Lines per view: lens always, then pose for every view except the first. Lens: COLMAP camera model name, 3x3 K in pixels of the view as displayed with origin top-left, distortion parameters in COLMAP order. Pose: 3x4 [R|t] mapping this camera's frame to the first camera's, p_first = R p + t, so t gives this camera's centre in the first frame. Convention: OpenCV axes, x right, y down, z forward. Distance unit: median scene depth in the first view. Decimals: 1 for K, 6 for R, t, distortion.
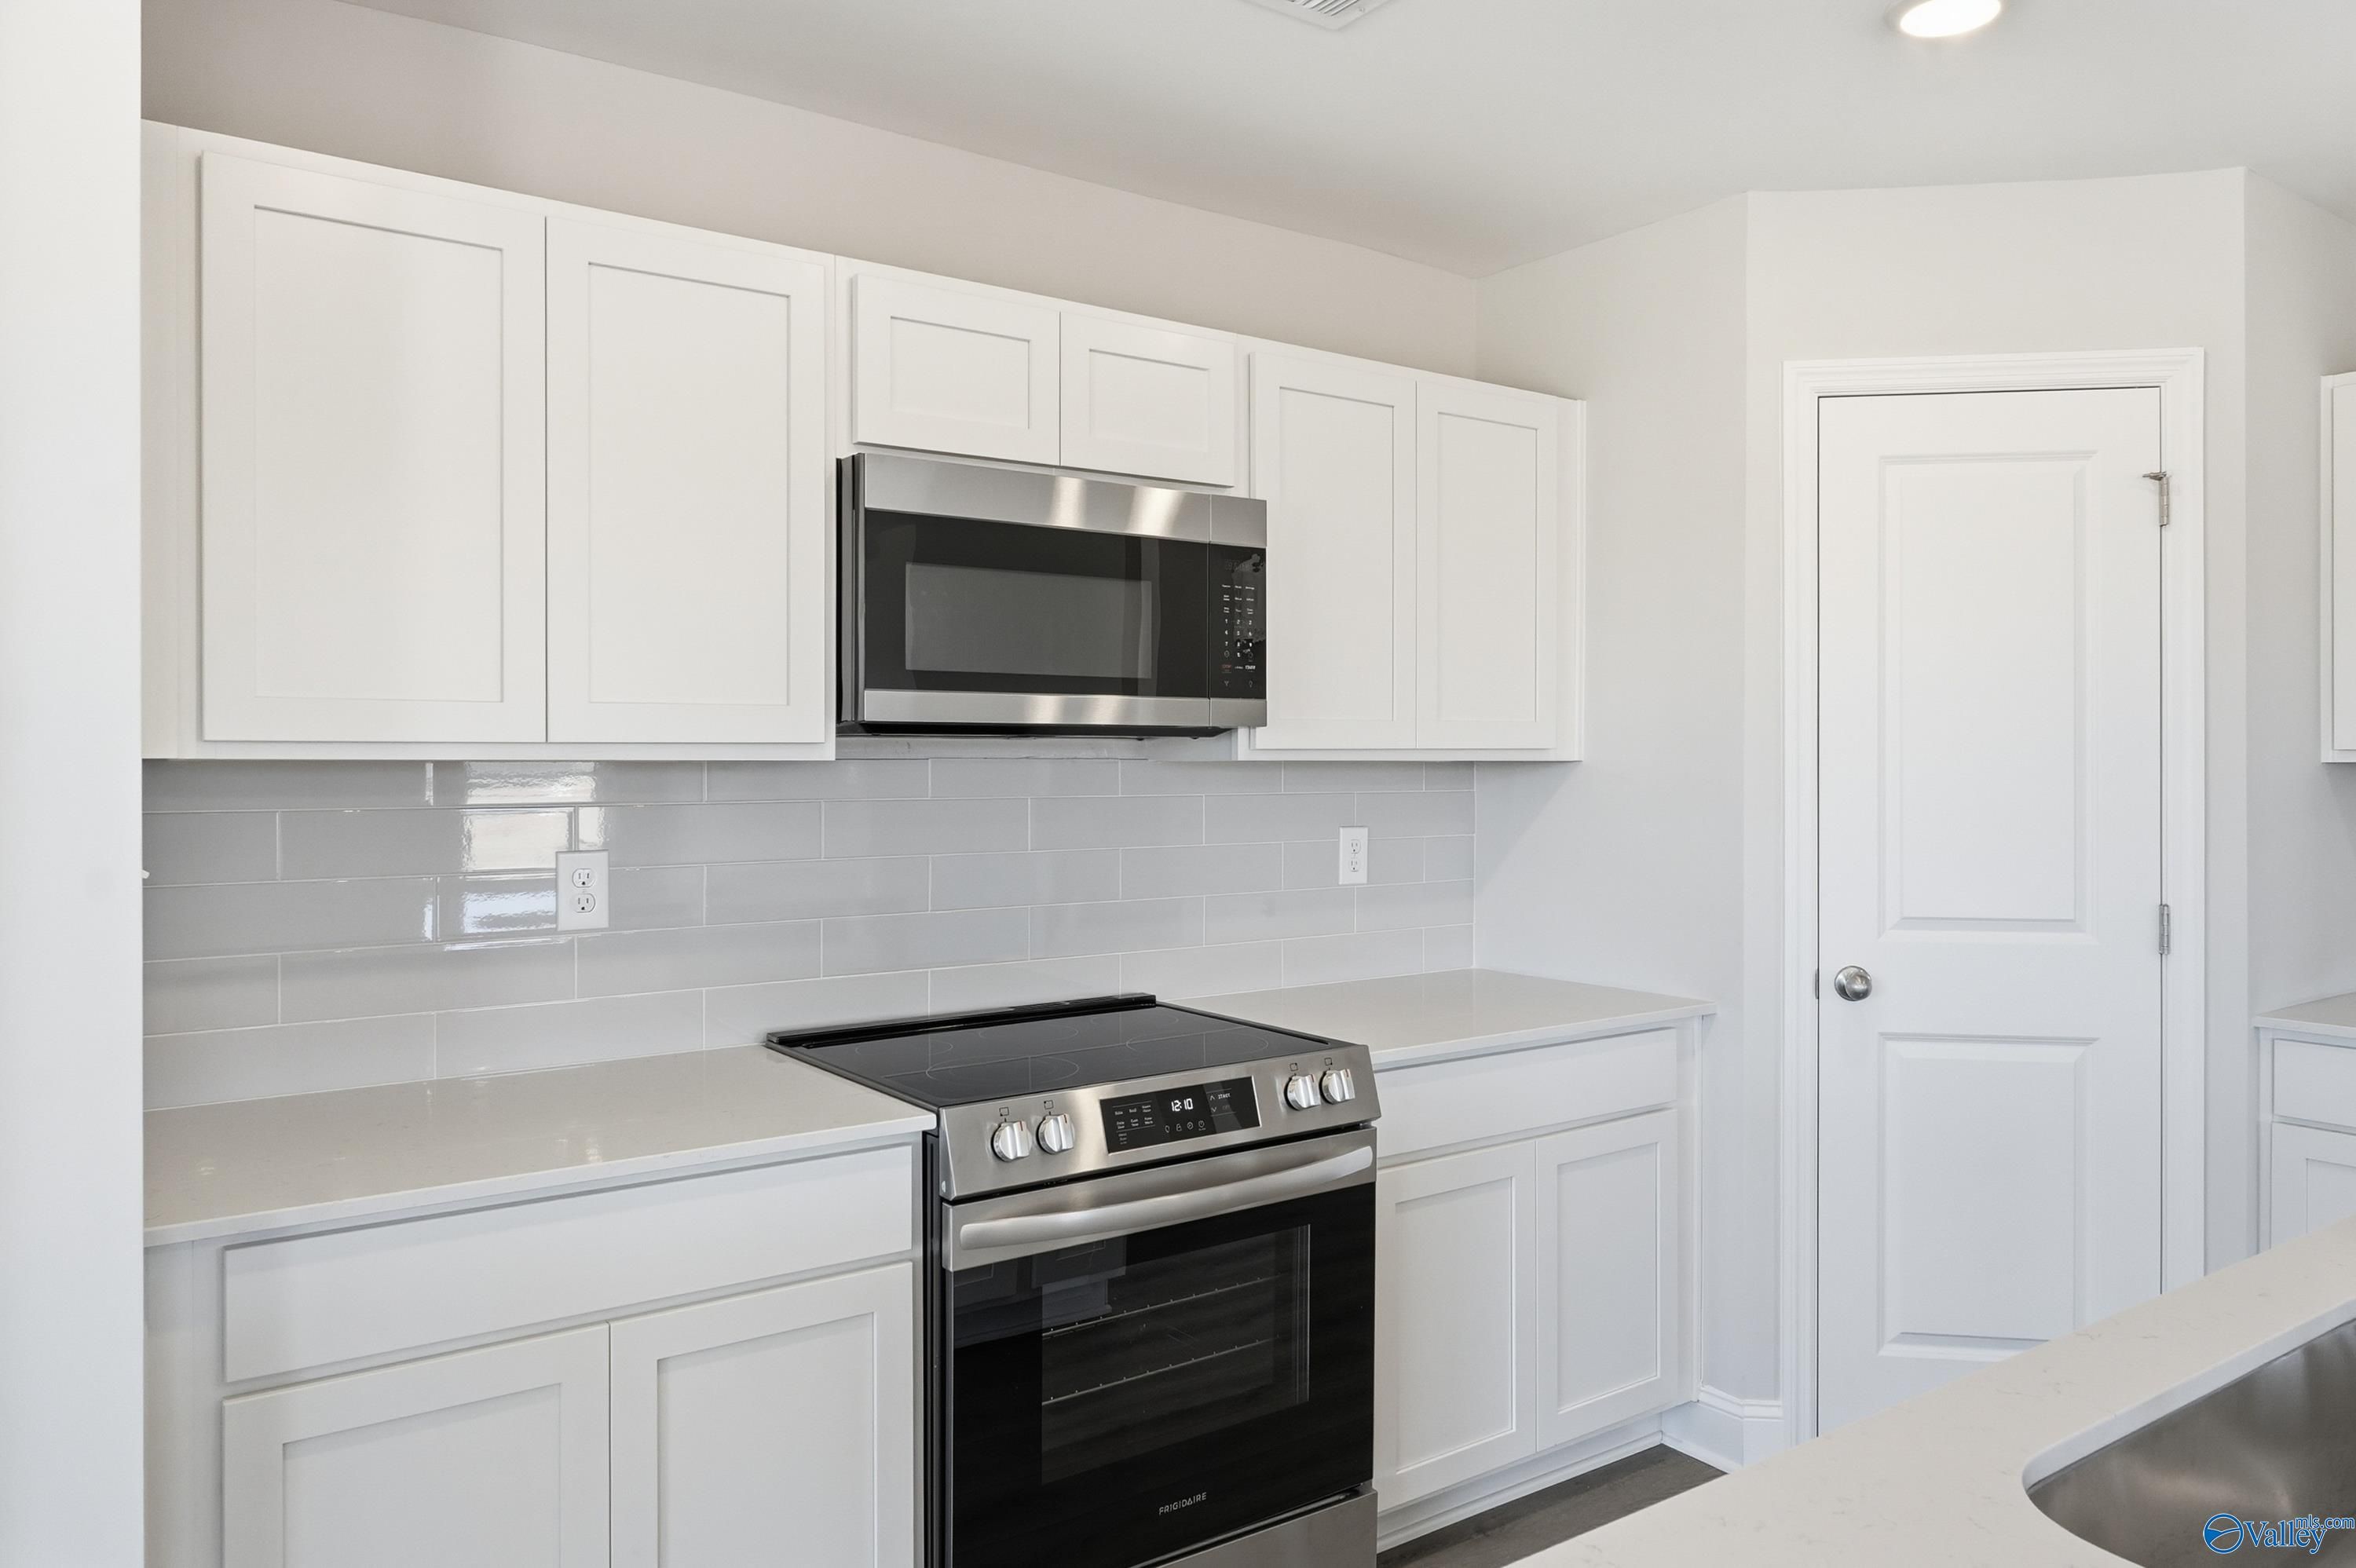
lens RADIAL K [[1643.6, 0, 1189.5], [0, 1643.6, 772.7], [0, 0, 1]] dist [-0.010051, -0.000986]
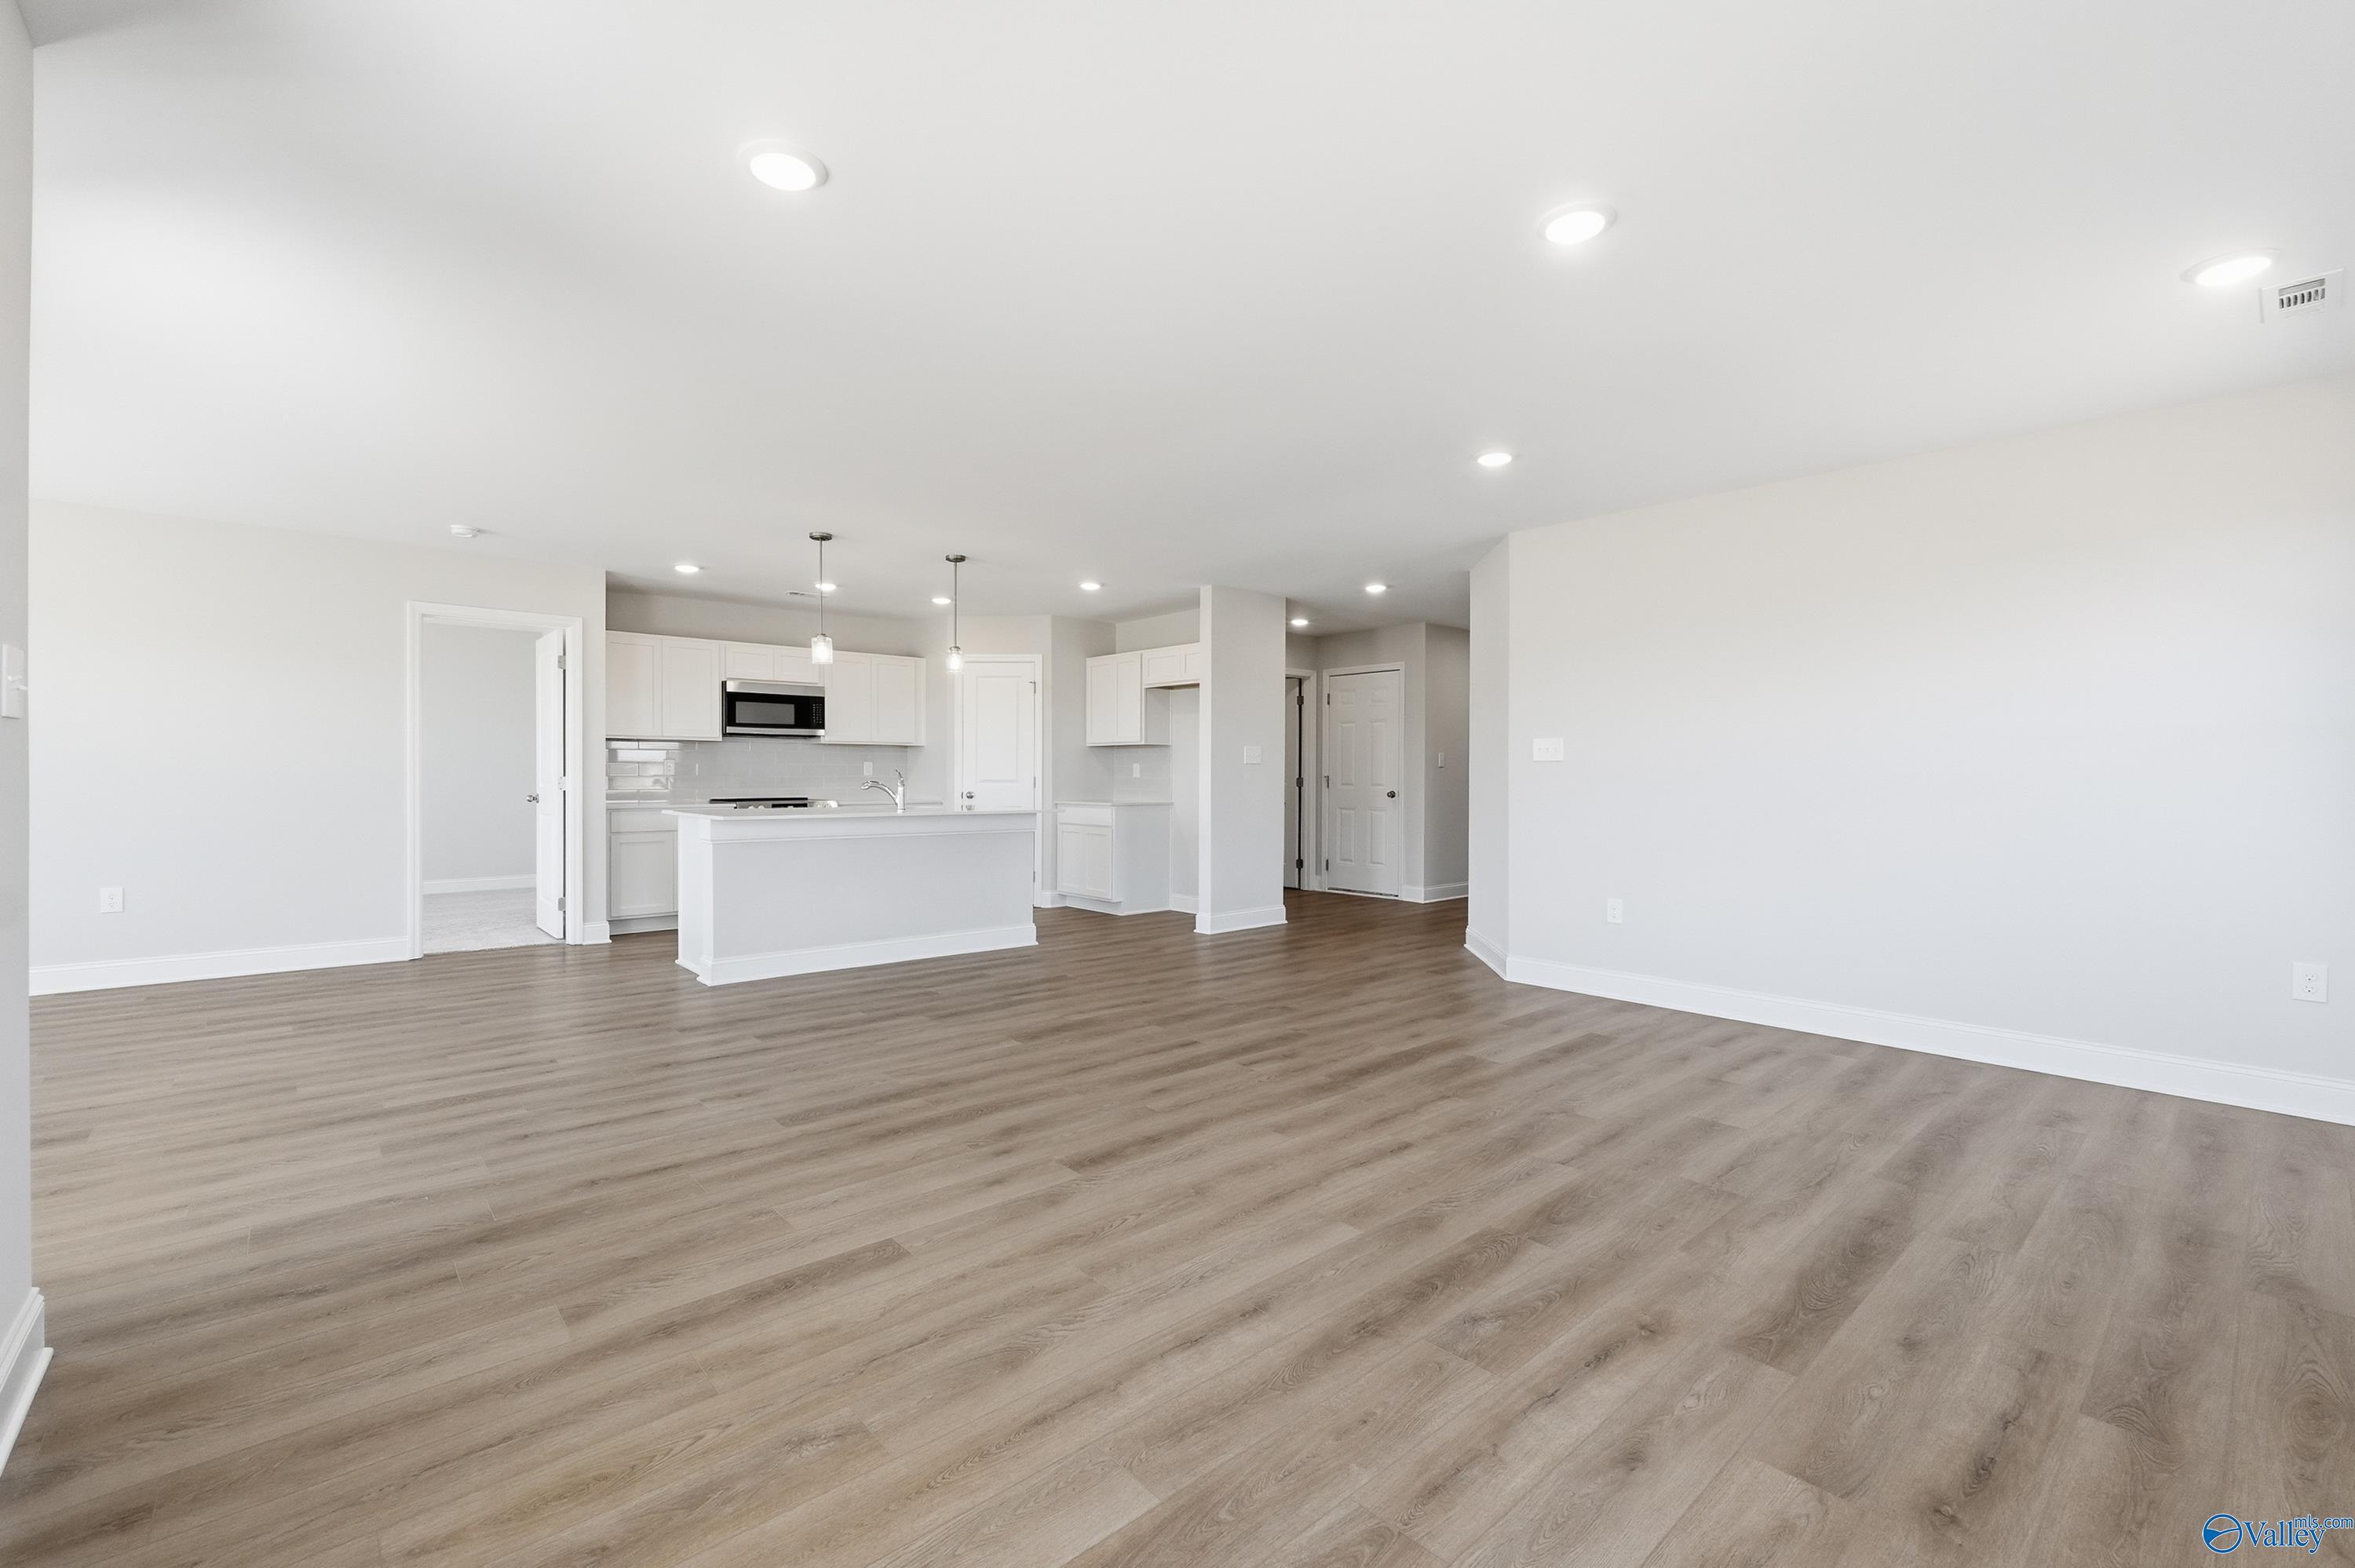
lens RADIAL K [[1001.0, 0, 1201.1], [0, 1001.0, 831.9], [0, 0, 1]] dist [-0.002913, -0.000871]
pose [[0.993466, -0.005303, 0.114009, 0.791624], [0.000082, 0.998953, 0.045747, 0.115418], [-0.114132, -0.045439, 0.992426, -1.972991]]
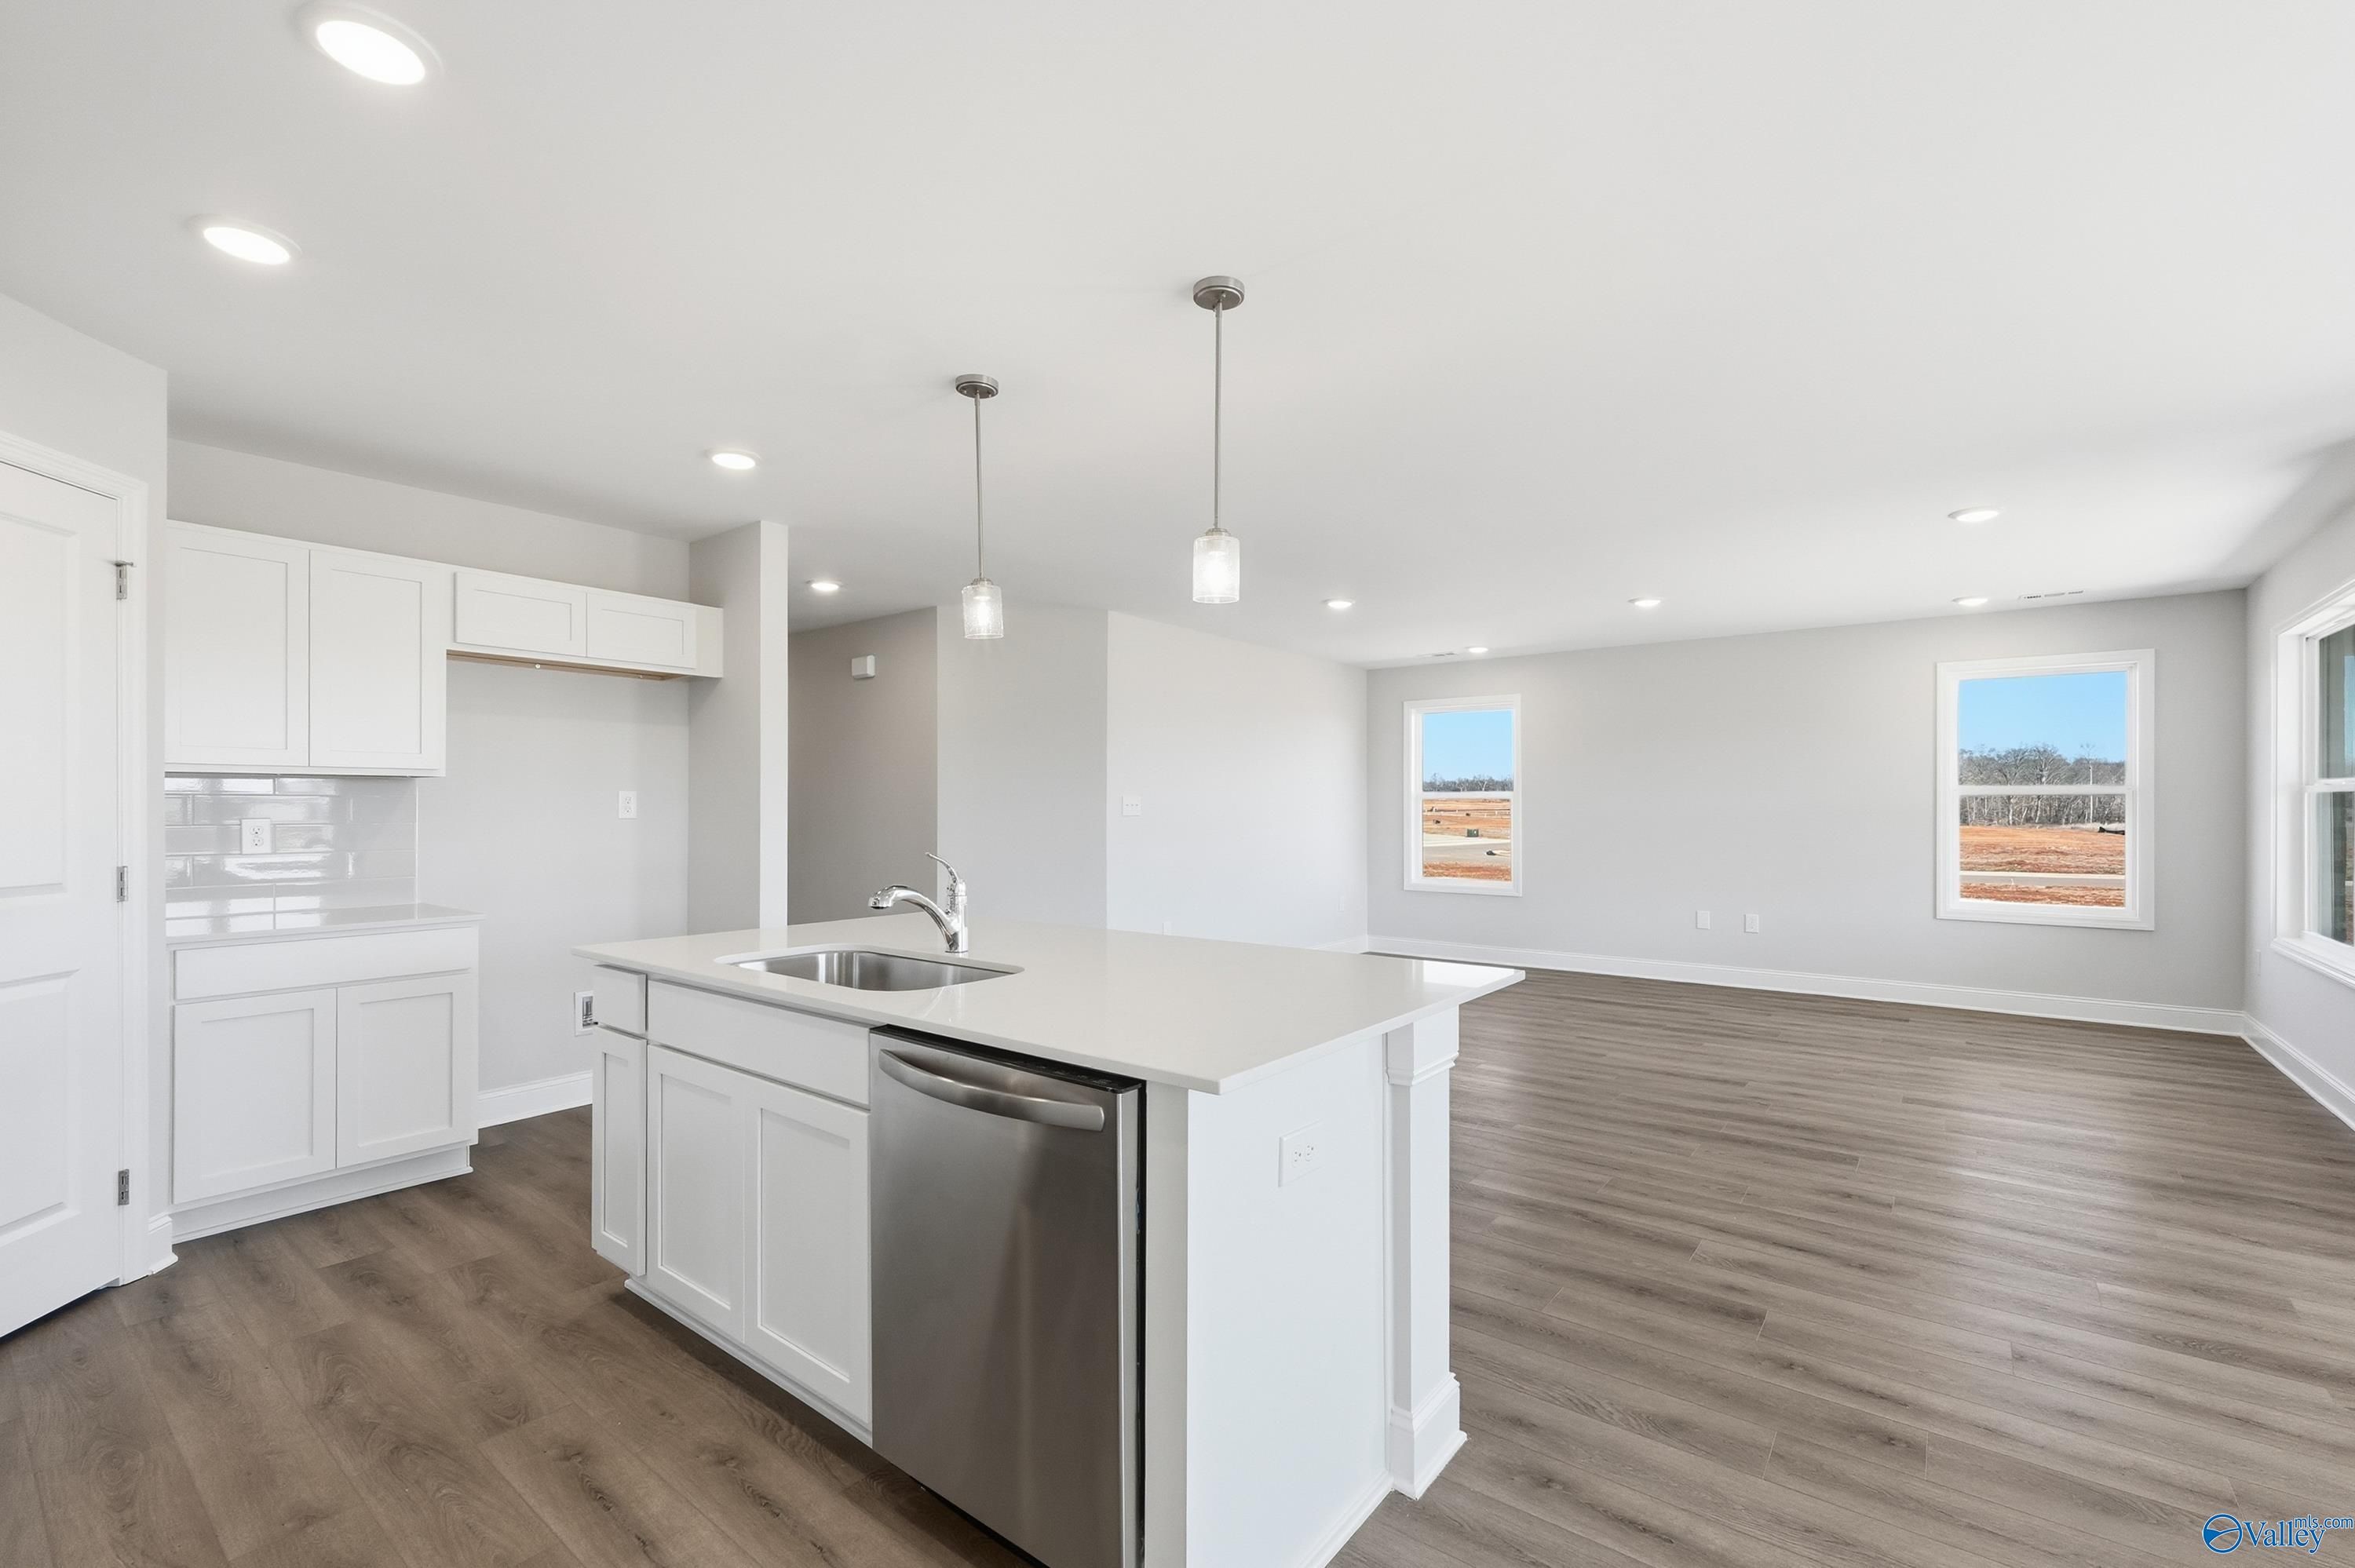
lens RADIAL K [[1001.0, 0, 1180.3], [0, 1001.0, 781.4], [0, 0, 1]] dist [-0.002913, -0.000871]
pose [[-0.274768, 0.020436, 0.961293, -0.557057], [0.004878, 0.999791, -0.019861, 0.037745], [-0.961498, -0.000768, -0.274810, 0.386977]]
